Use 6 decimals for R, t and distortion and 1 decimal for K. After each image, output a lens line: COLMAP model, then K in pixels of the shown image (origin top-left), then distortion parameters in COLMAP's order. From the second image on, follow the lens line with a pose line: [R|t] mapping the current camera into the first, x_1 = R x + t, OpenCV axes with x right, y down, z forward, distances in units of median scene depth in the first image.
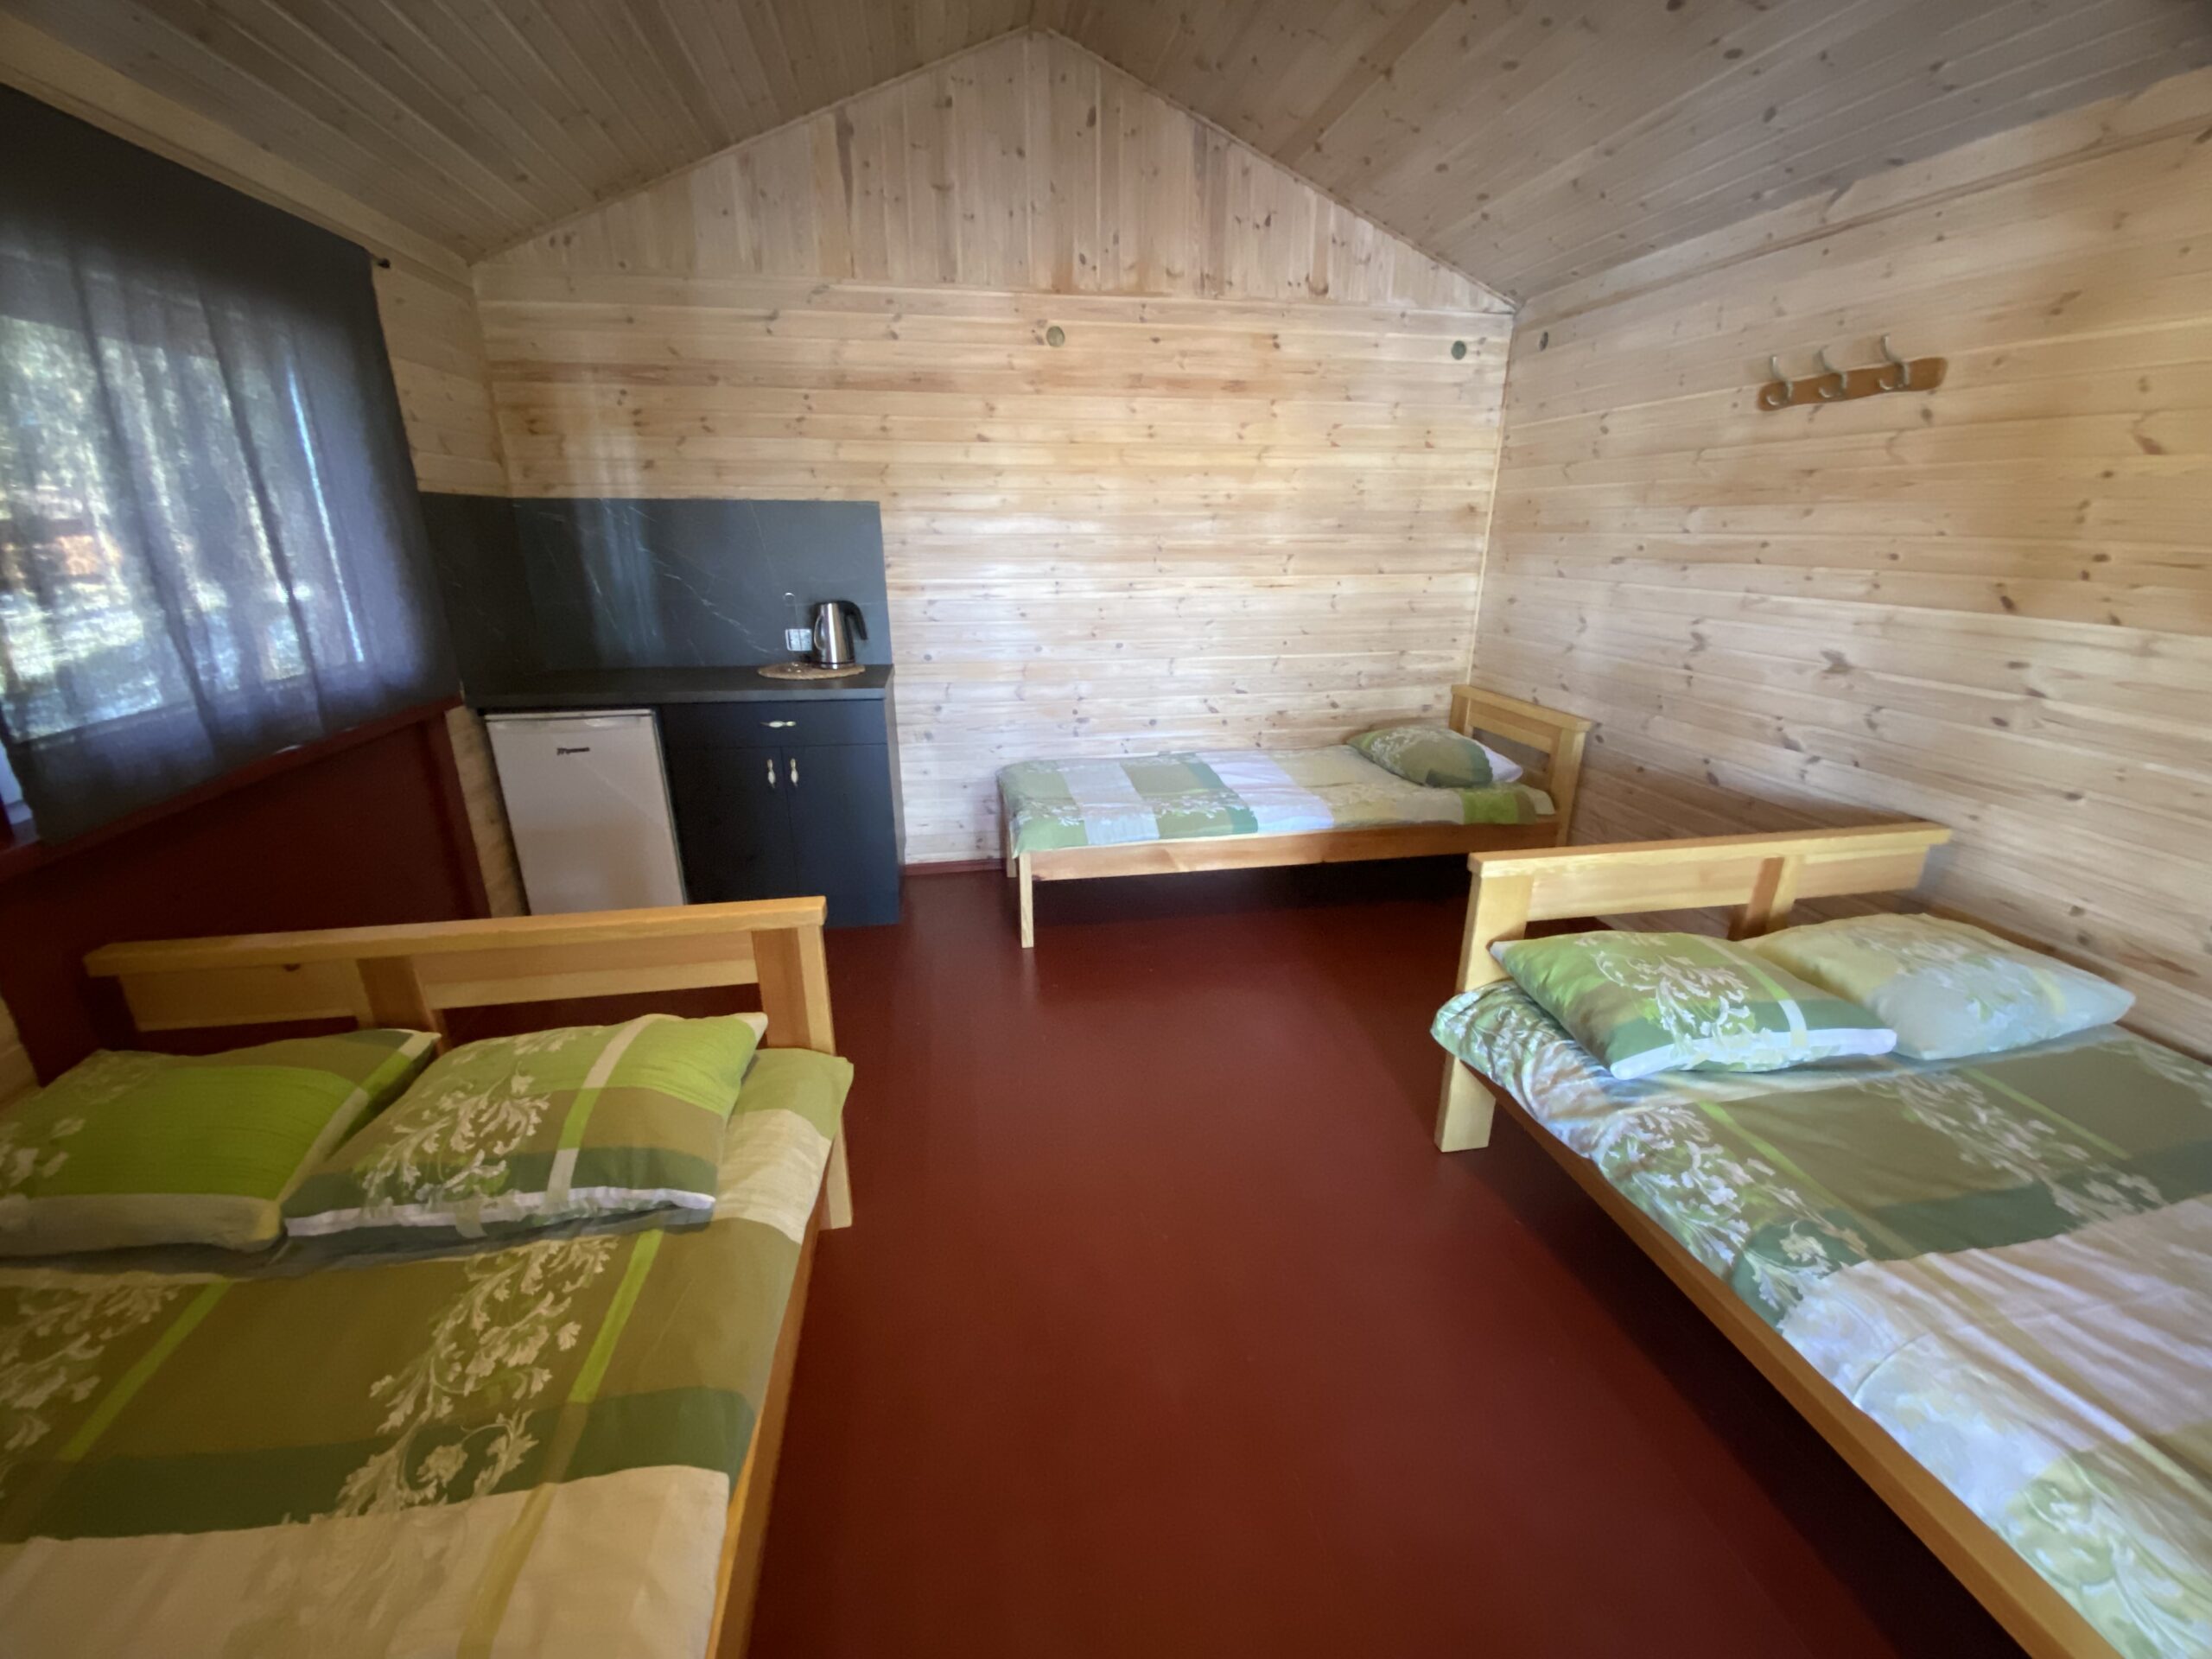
lens RADIAL K [[892.1, 0, 1098.8], [0, 892.1, 838.3], [0, 0, 1]] dist [0.025098, -0.022452]
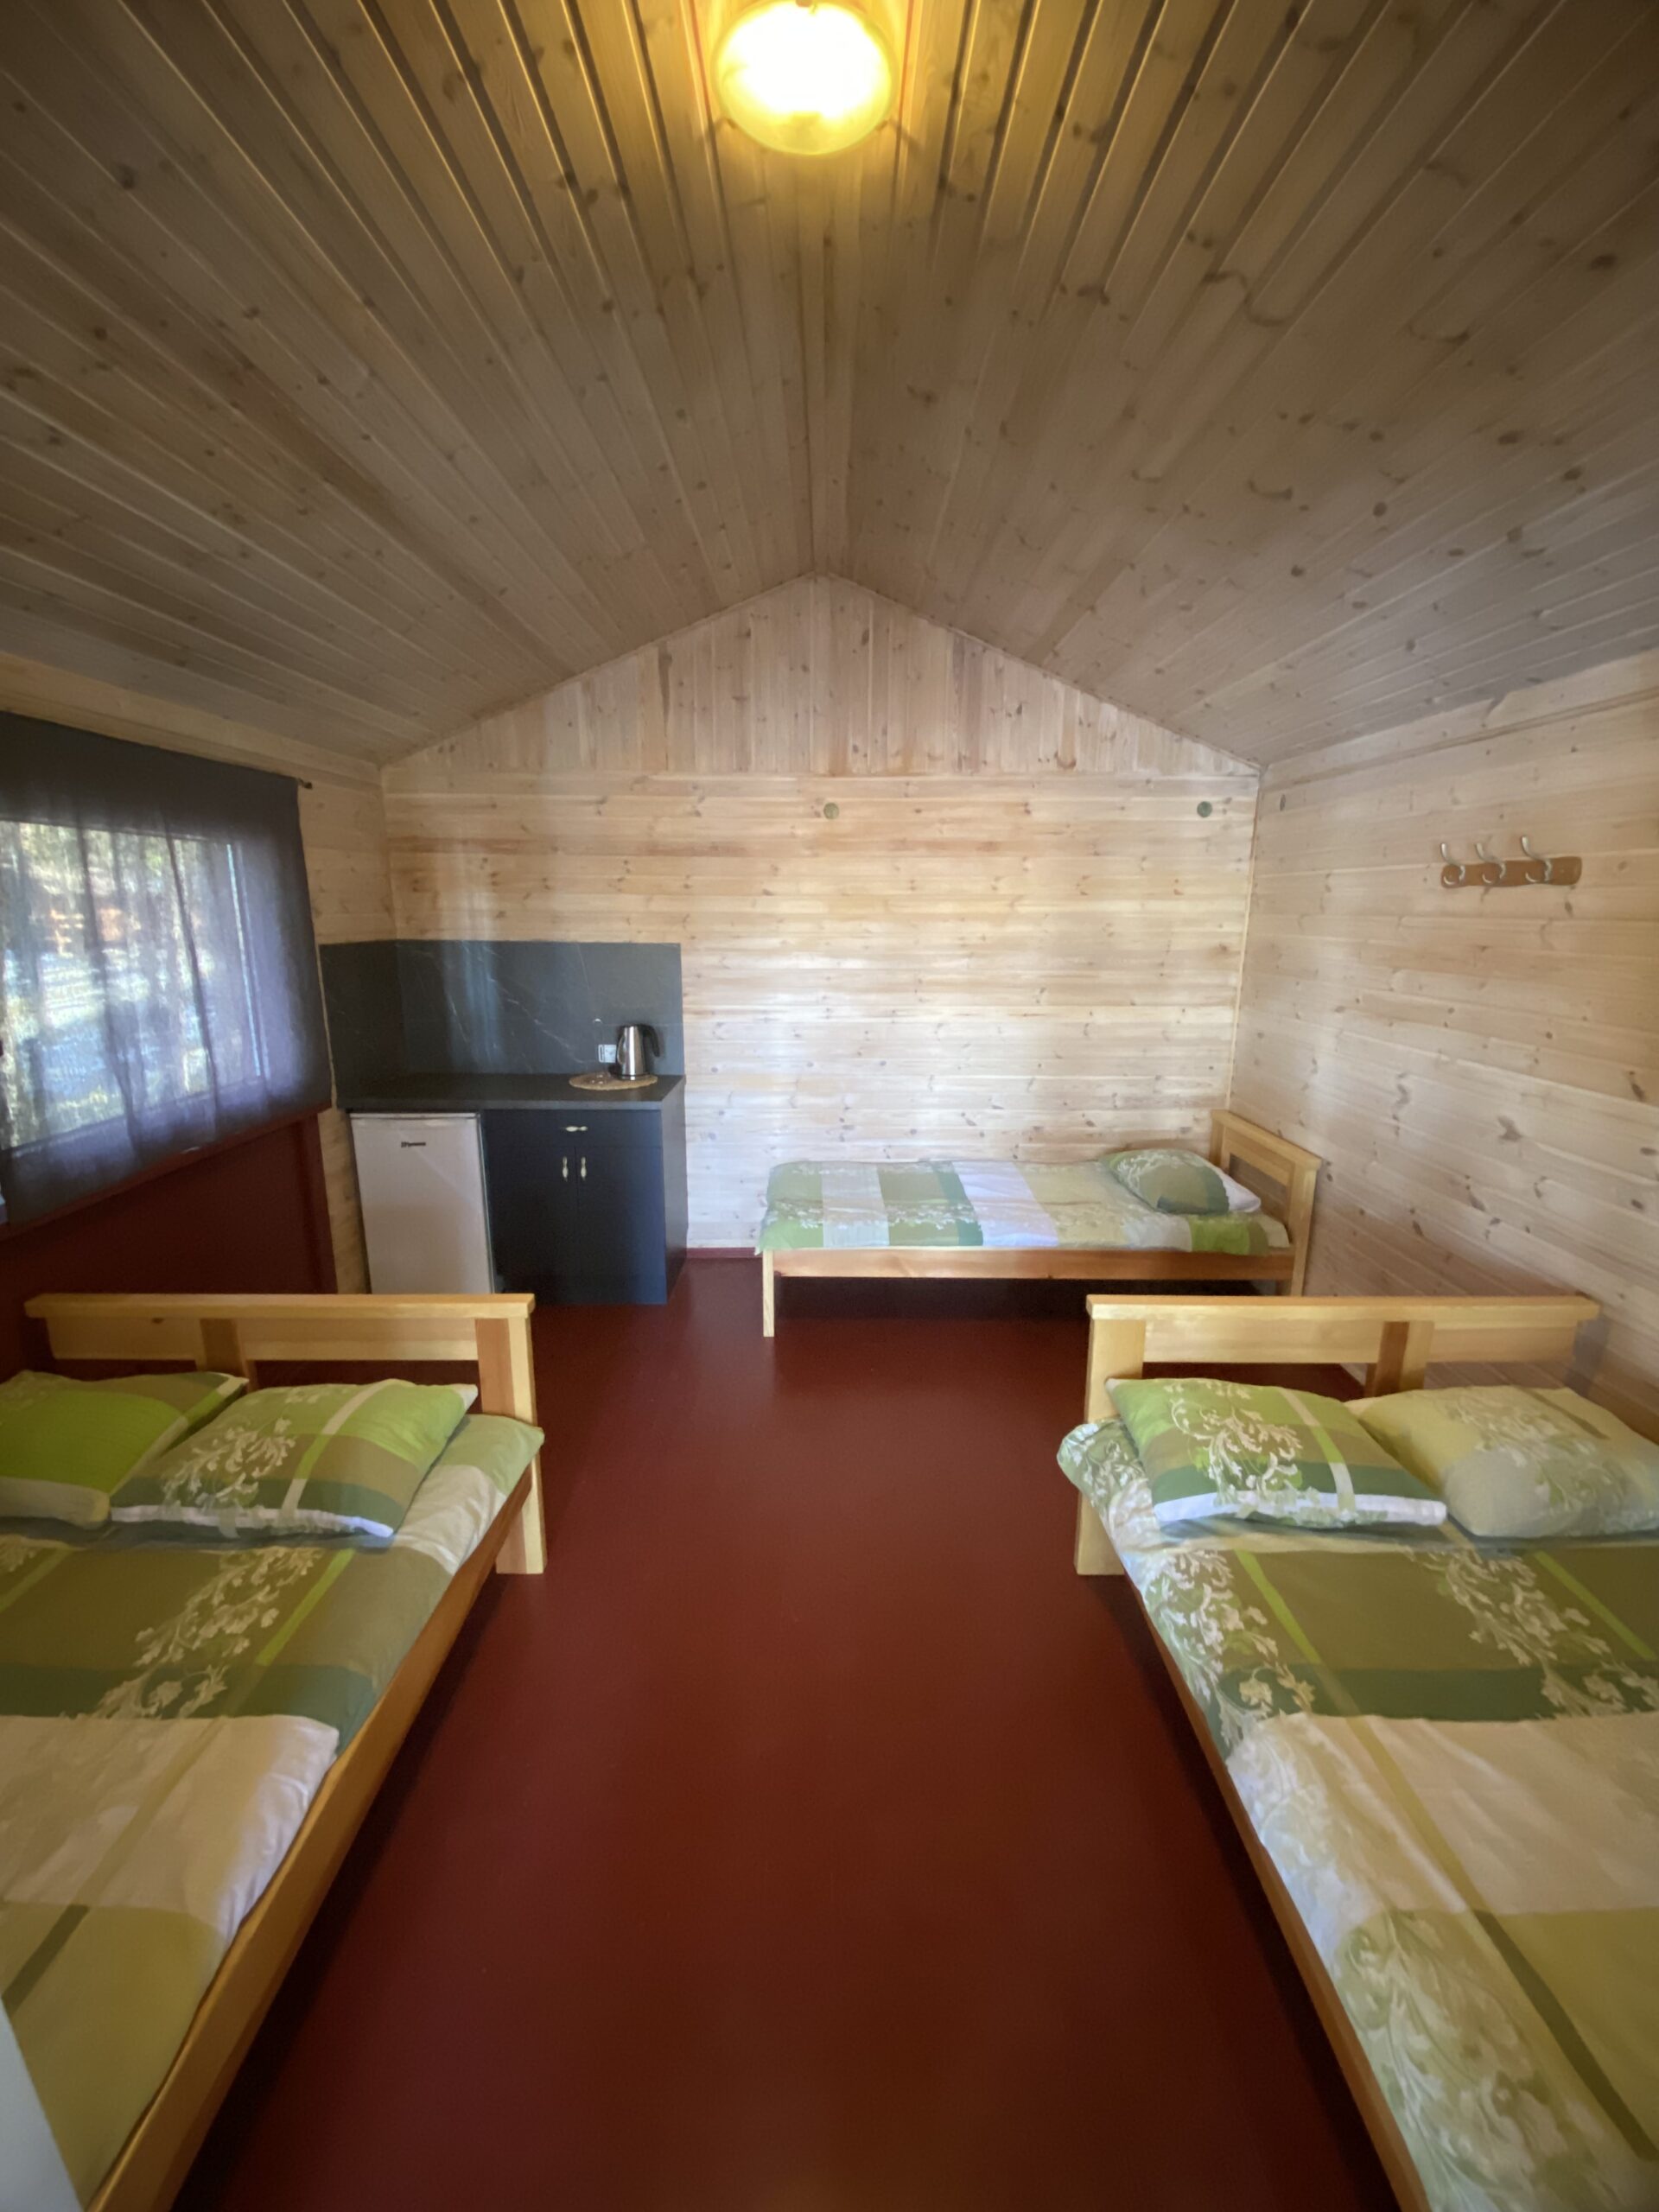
lens RADIAL K [[888.8, 0, 825.1], [0, 888.8, 1106.0], [0, 0, 1]] dist [0.065116, -0.044178]
pose [[0.984665, 0.041952, -0.169334, 0.163480], [-0.060419, 0.992591, -0.105416, -0.048163], [0.163657, 0.114031, 0.979905, -0.116172]]
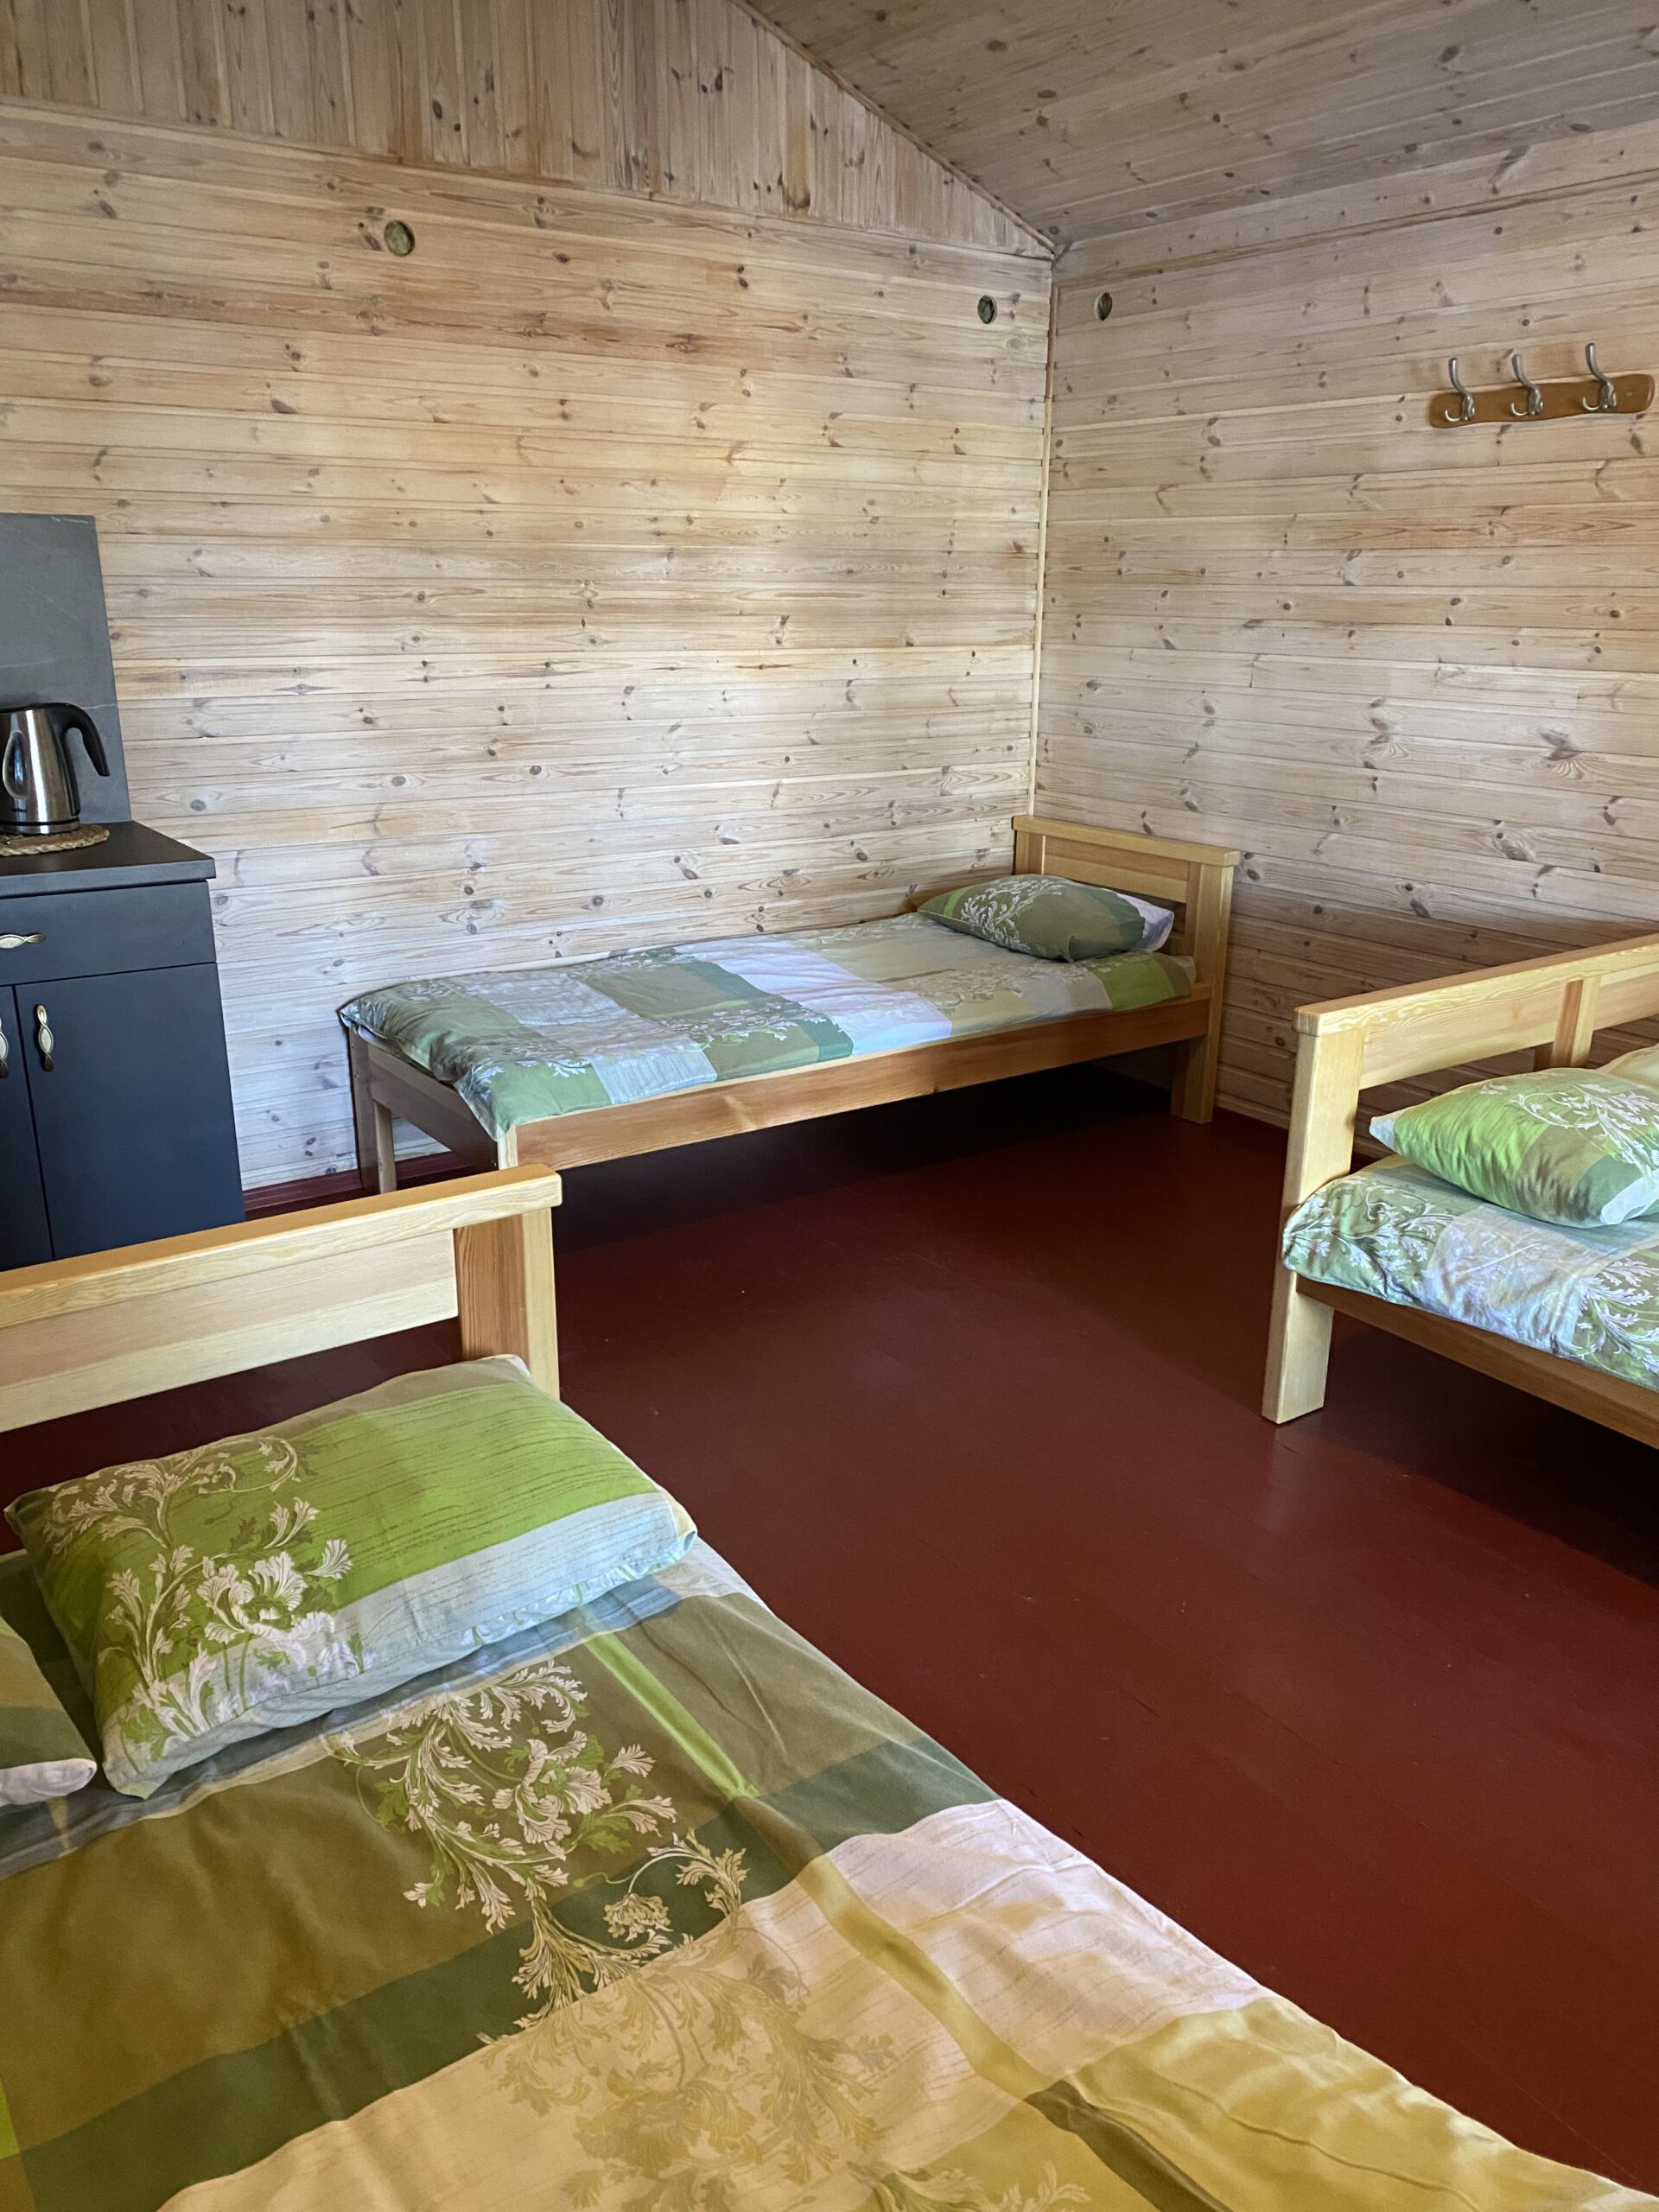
lens RADIAL K [[1701.2, 0, 839.4], [0, 1701.2, 1124.0], [0, 0, 1]] dist [0.032946, -0.011176]
pose [[0.904196, -0.124475, 0.408578, -0.319765], [0.132197, 0.991179, 0.009411, 0.029542], [-0.406145, 0.045503, 0.912675, -0.092259]]
